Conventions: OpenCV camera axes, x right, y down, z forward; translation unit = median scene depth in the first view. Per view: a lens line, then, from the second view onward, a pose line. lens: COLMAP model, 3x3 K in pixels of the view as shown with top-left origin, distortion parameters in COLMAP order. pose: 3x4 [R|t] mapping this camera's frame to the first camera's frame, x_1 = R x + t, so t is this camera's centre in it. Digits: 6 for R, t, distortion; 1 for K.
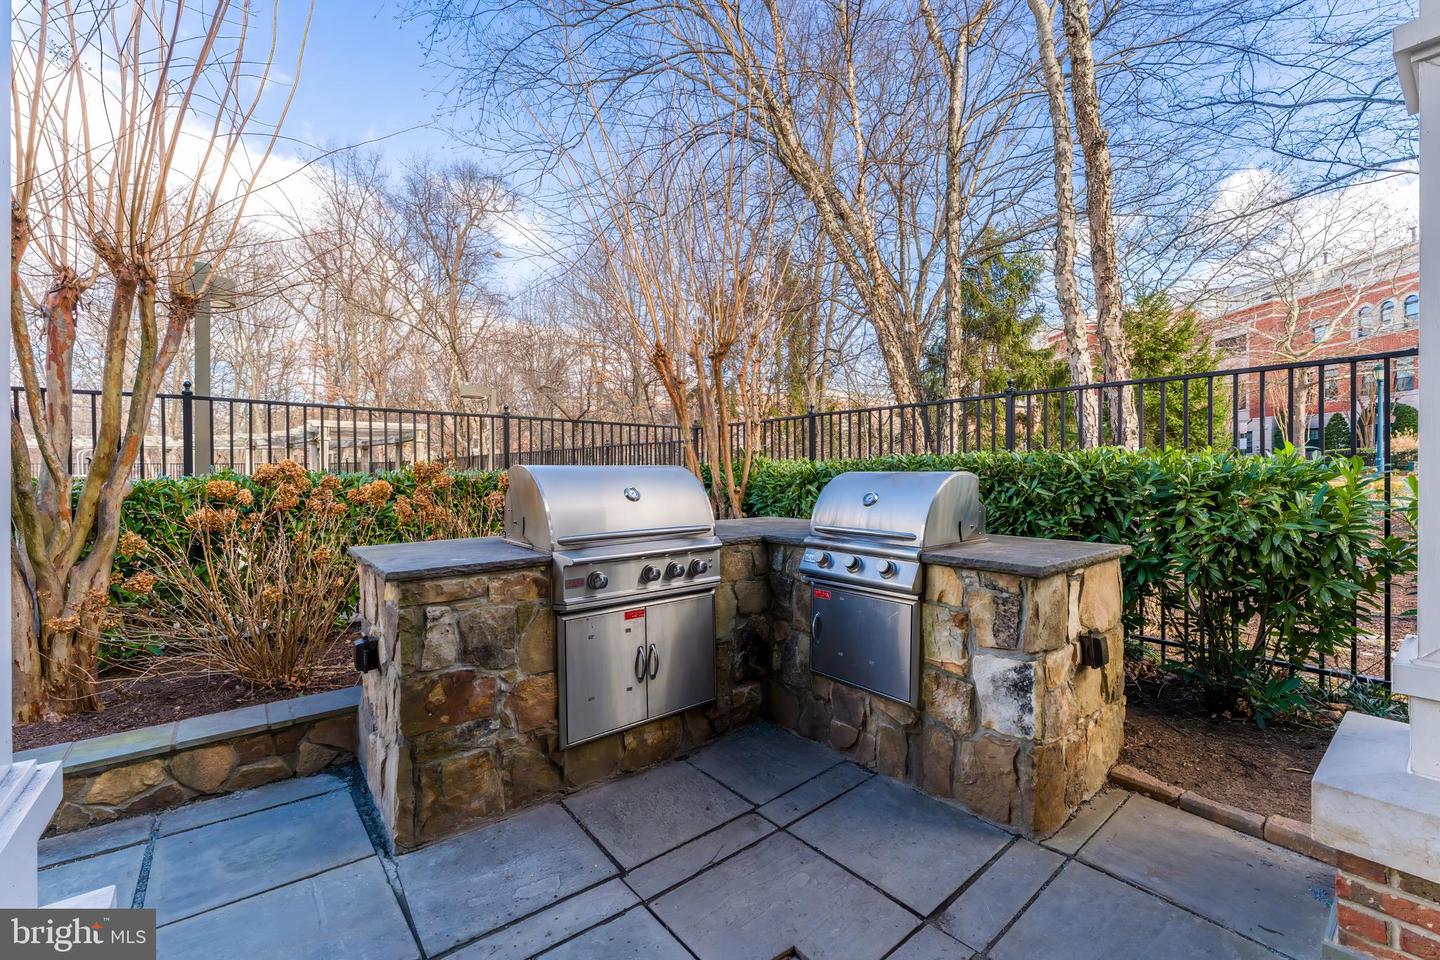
lens RADIAL K [[574.8, 0, 720.0], [0, 574.8, 480.0], [0, 0, 1]] dist [0.000783, -0.000207]
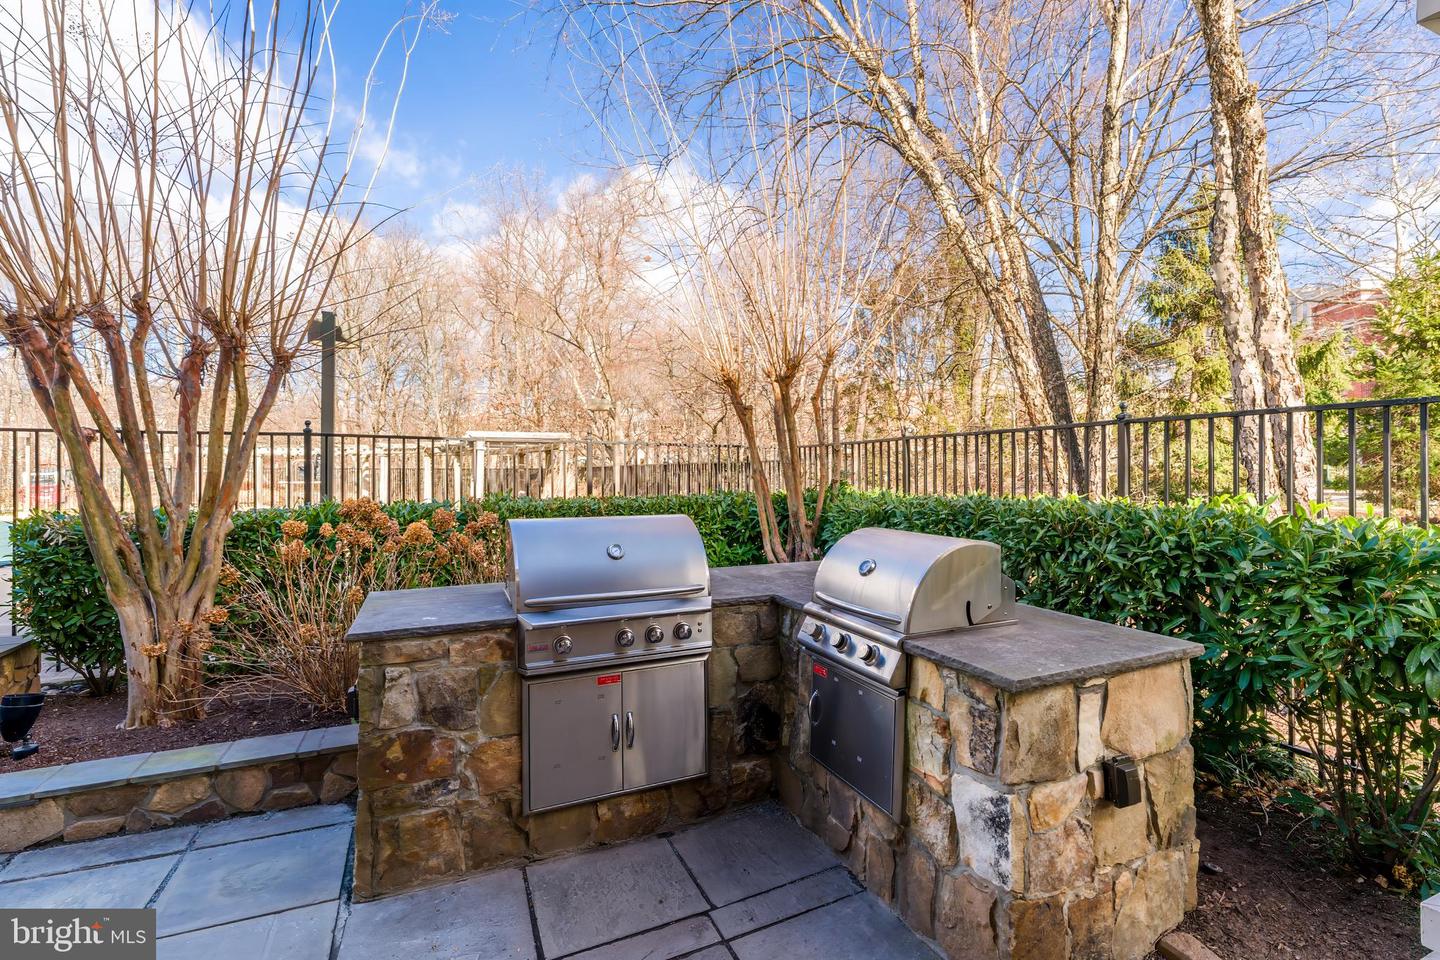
lens RADIAL K [[616.3, 0, 720.0], [0, 616.3, 480.0], [0, 0, 1]] dist [-0.000855, 0.000568]
pose [[0.971081, 0.004973, -0.238698, 0.299939], [-0.008017, 0.999898, -0.011785, -0.096673], [0.238615, 0.013358, 0.971022, 0.046521]]
